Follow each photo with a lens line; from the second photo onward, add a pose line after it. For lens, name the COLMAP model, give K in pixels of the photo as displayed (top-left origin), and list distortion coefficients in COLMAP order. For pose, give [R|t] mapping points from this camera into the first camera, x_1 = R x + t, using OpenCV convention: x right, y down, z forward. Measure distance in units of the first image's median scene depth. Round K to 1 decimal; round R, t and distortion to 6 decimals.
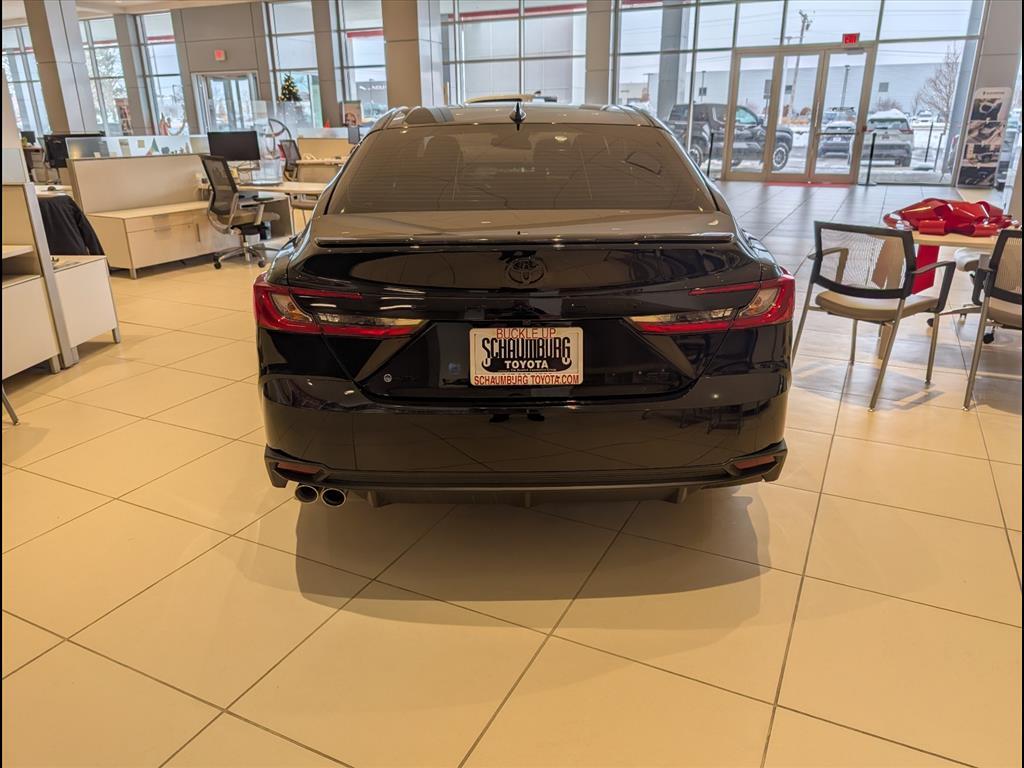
lens RADIAL K [[740.0, 0, 505.7], [0, 740.0, 387.4], [0, 0, 1]] dist [0.002346, 0.000467]
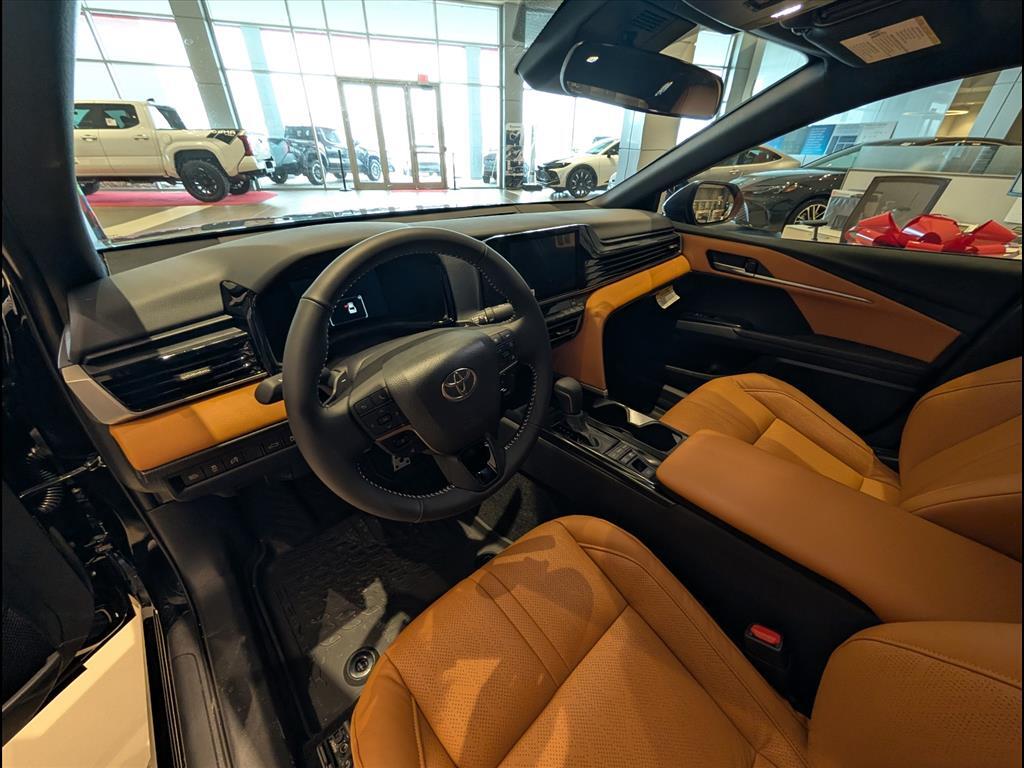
lens RADIAL K [[384.2, 0, 516.4], [0, 384.2, 384.9], [0, 0, 1]] dist [0.002187, 0.000328]
pose [[0.728280, -0.340335, 0.594794, -0.044868], [0.205837, 0.936519, 0.283836, -0.099278], [-0.653635, -0.084281, 0.752102, 0.299678]]
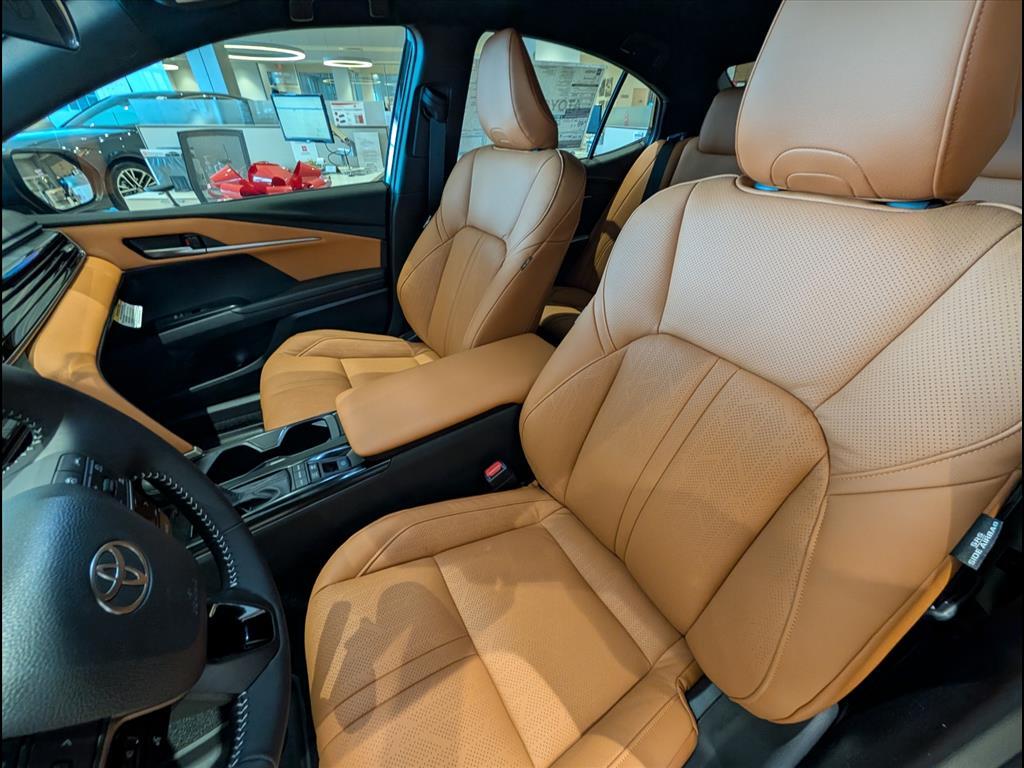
lens RADIAL K [[384.2, 0, 516.4], [0, 384.2, 384.9], [0, 0, 1]] dist [0.002187, 0.000328]
pose [[-0.519384, -0.487642, 0.701745, -0.047305], [0.288316, 0.673045, 0.681090, -0.113398], [-0.804434, 0.556072, -0.208974, 0.348199]]
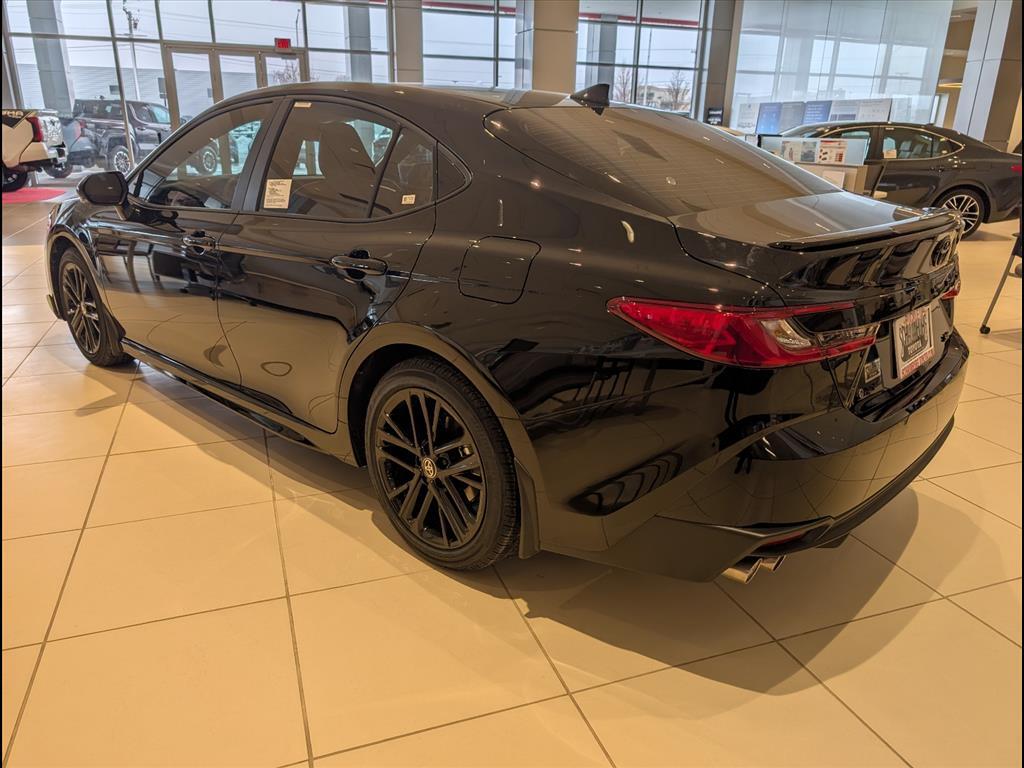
lens RADIAL K [[740.0, 0, 505.7], [0, 740.0, 387.4], [0, 0, 1]] dist [0.002346, 0.000467]
pose [[0.688887, -0.223521, 0.689545, -0.152467], [0.222332, 0.970573, 0.092498, -0.031679], [-0.689930, 0.089588, 0.718311, 0.087820]]
